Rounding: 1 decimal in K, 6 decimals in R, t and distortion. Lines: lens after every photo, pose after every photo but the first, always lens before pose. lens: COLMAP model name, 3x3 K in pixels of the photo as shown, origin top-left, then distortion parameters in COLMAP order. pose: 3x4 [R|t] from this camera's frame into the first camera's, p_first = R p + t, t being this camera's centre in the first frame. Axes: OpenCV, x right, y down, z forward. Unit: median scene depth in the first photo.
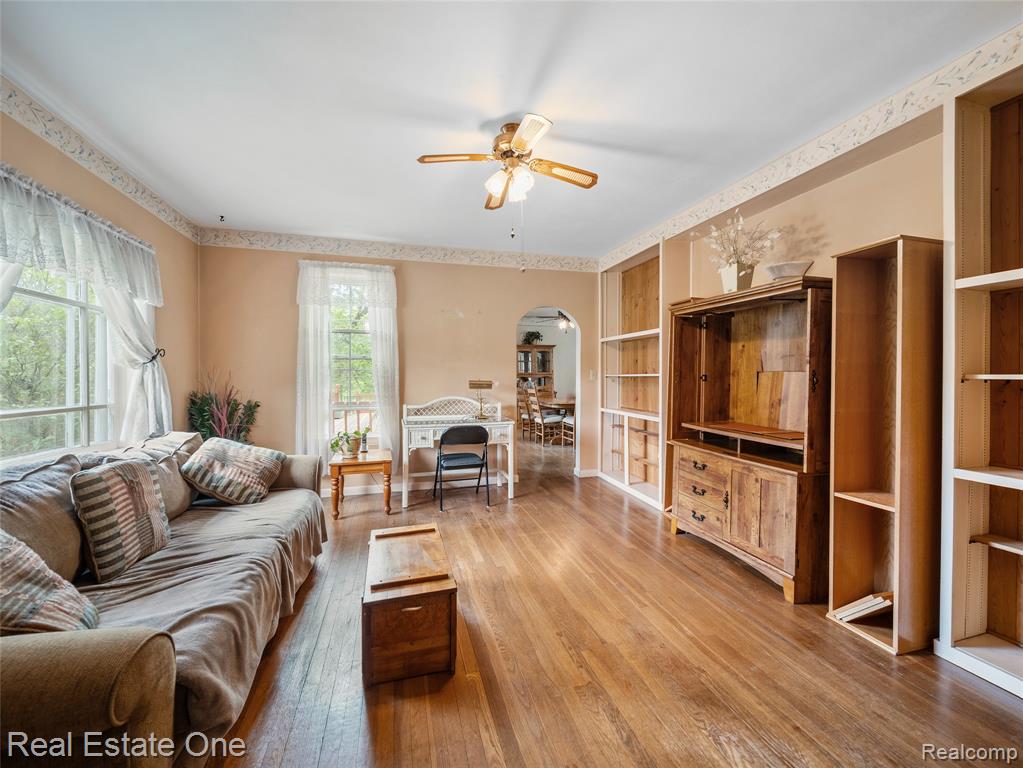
lens RADIAL K [[411.8, 0, 518.1], [0, 411.8, 380.4], [0, 0, 1]] dist [0.000057, -0.000024]
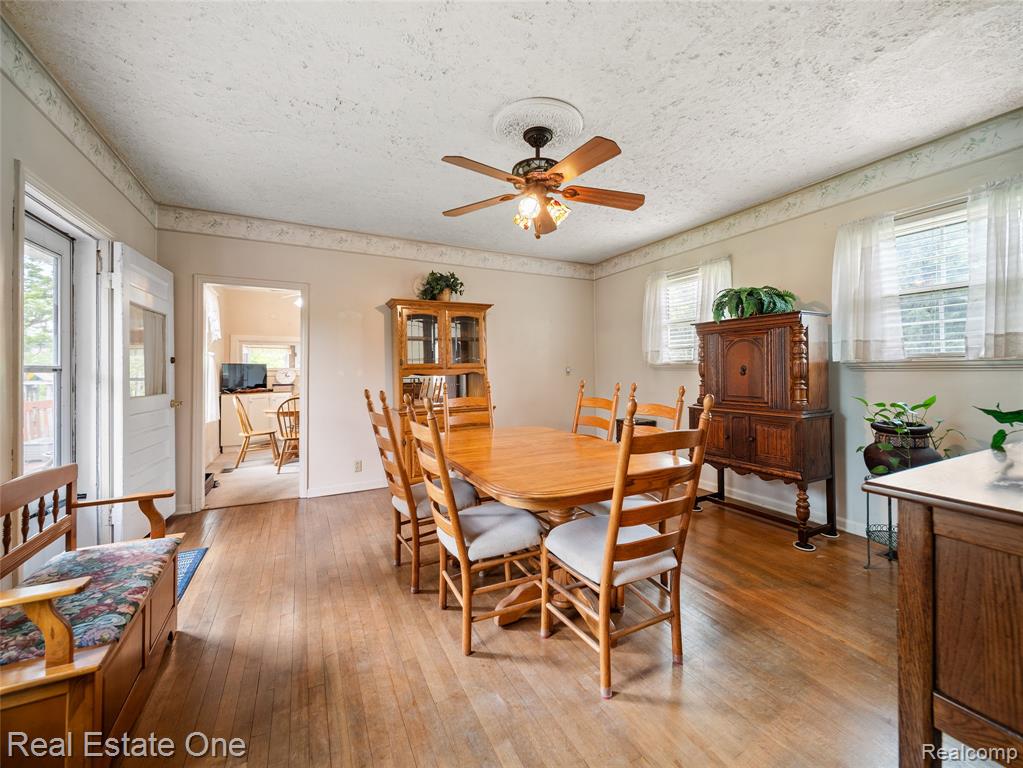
lens RADIAL K [[411.8, 0, 510.1], [0, 411.8, 373.0], [0, 0, 1]] dist [0.000057, -0.000024]
pose [[0.984810, -0.000112, 0.173635, 0.031027], [0.001470, 0.999969, -0.007692, -0.005254], [-0.173629, 0.007831, 0.984780, 0.546247]]
